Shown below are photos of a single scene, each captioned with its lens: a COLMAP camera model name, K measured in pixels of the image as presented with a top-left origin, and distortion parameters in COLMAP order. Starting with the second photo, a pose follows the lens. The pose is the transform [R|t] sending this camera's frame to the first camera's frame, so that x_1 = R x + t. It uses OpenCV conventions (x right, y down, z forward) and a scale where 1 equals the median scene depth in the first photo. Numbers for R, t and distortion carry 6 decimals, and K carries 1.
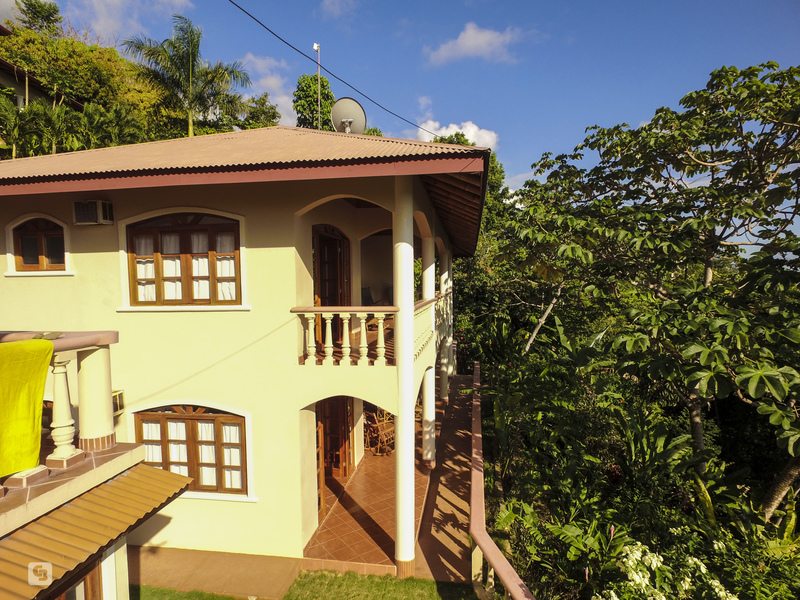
lens RADIAL K [[458.6, 0, 429.6], [0, 458.6, 301.2], [0, 0, 1]] dist [-0.019945, 0.010576]
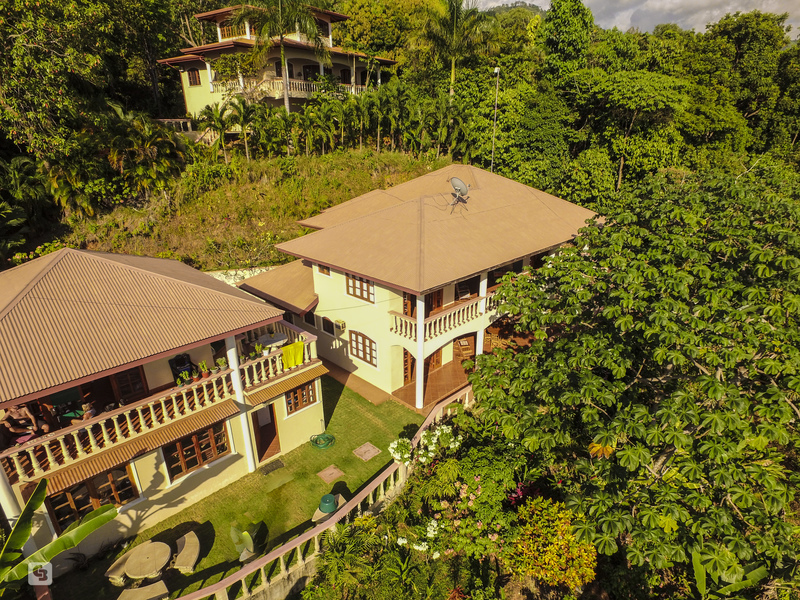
lens RADIAL K [[458.6, 0, 429.6], [0, 458.6, 301.2], [0, 0, 1]] dist [-0.019945, 0.010576]
pose [[0.808963, 0.233696, -0.539413, 1.261571], [-0.055418, 0.943817, 0.325789, -0.882799], [0.585242, -0.233658, 0.776464, -0.876596]]
